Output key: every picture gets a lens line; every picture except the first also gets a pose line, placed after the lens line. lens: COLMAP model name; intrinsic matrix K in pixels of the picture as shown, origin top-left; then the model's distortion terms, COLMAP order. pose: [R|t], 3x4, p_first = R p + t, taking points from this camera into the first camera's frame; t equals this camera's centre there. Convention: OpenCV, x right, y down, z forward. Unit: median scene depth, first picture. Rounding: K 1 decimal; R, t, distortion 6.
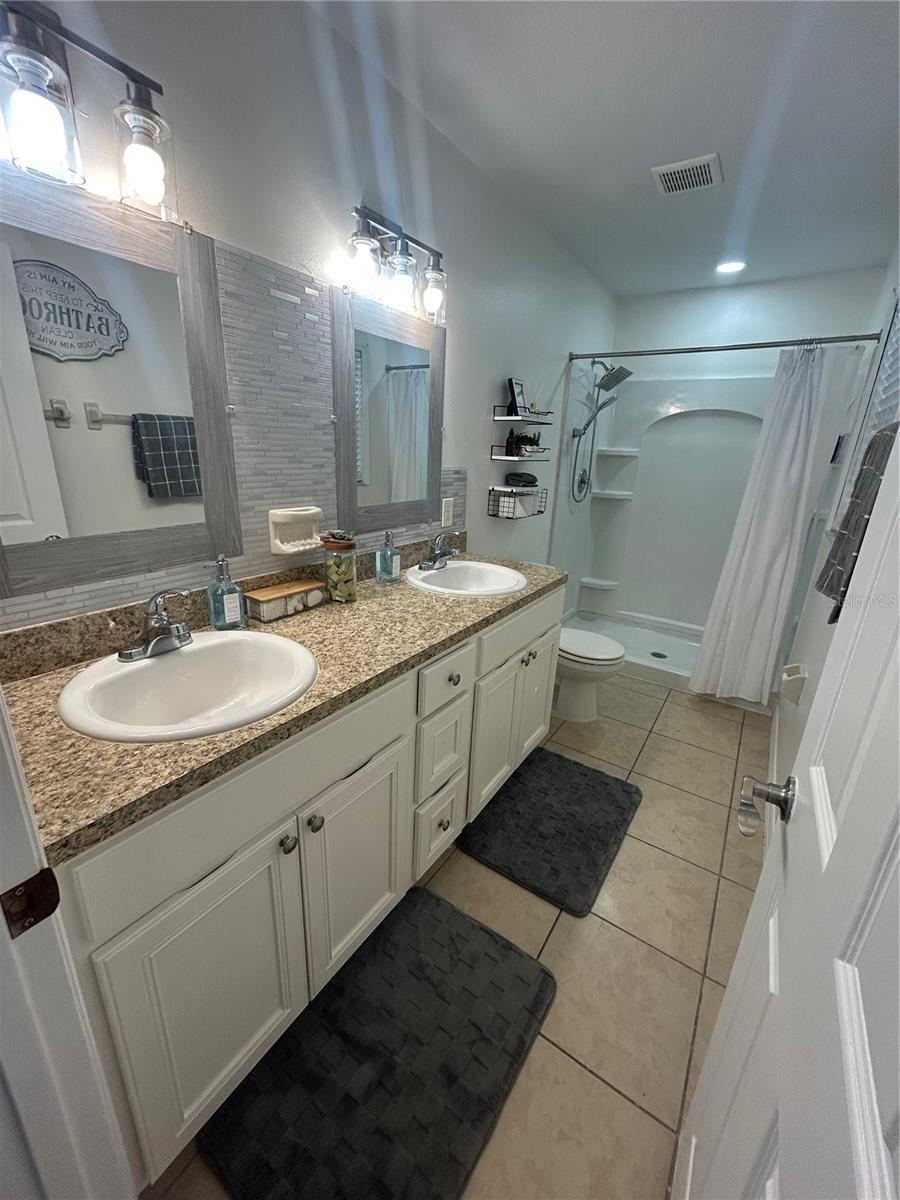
lens RADIAL K [[481.6, 0, 447.4], [0, 481.6, 599.9], [0, 0, 1]] dist [-0.004618, 0.001658]
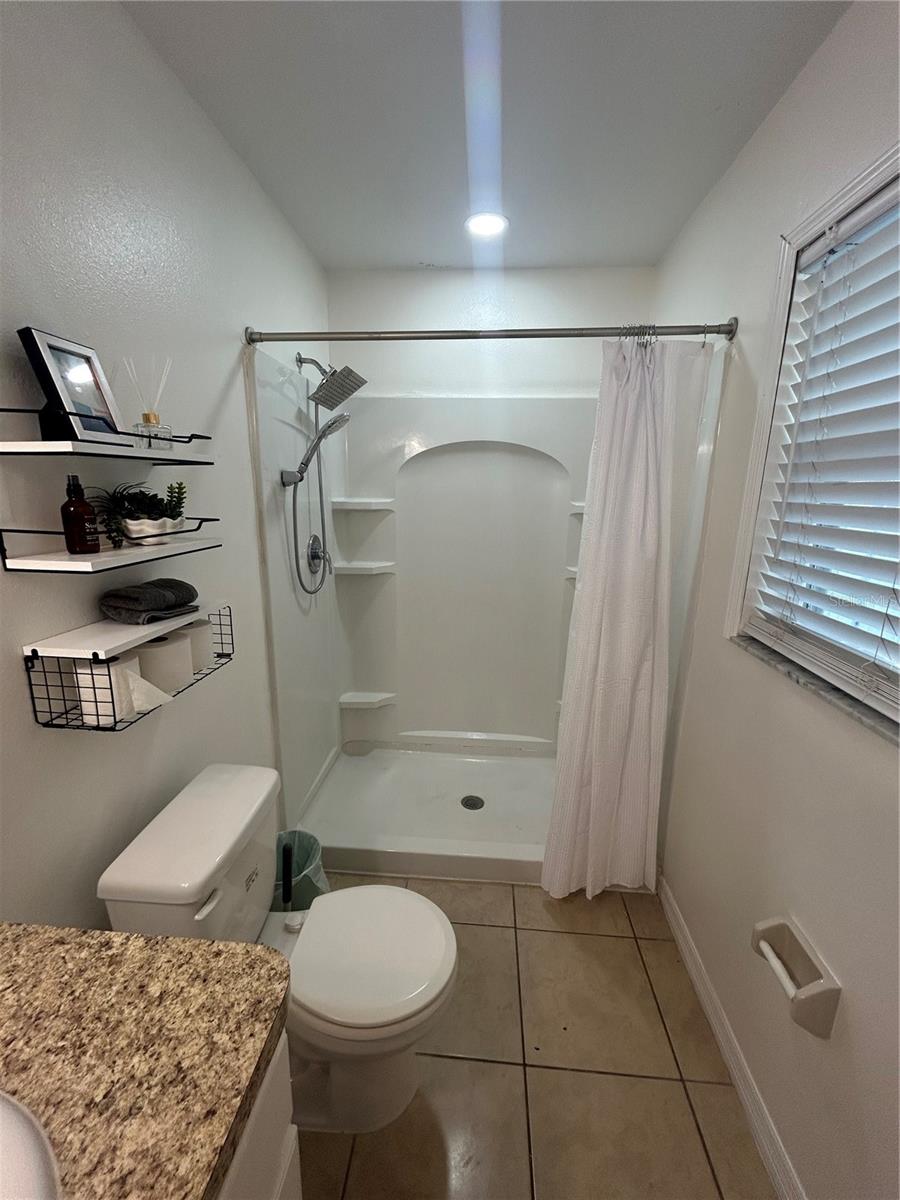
lens RADIAL K [[481.6, 0, 452.9], [0, 481.6, 594.8], [0, 0, 1]] dist [-0.004618, 0.001658]
pose [[0.866418, -0.135075, 0.480702, 0.173714], [0.172504, 0.984411, -0.034308, -0.189874], [-0.468574, 0.112648, 0.876213, 0.514263]]
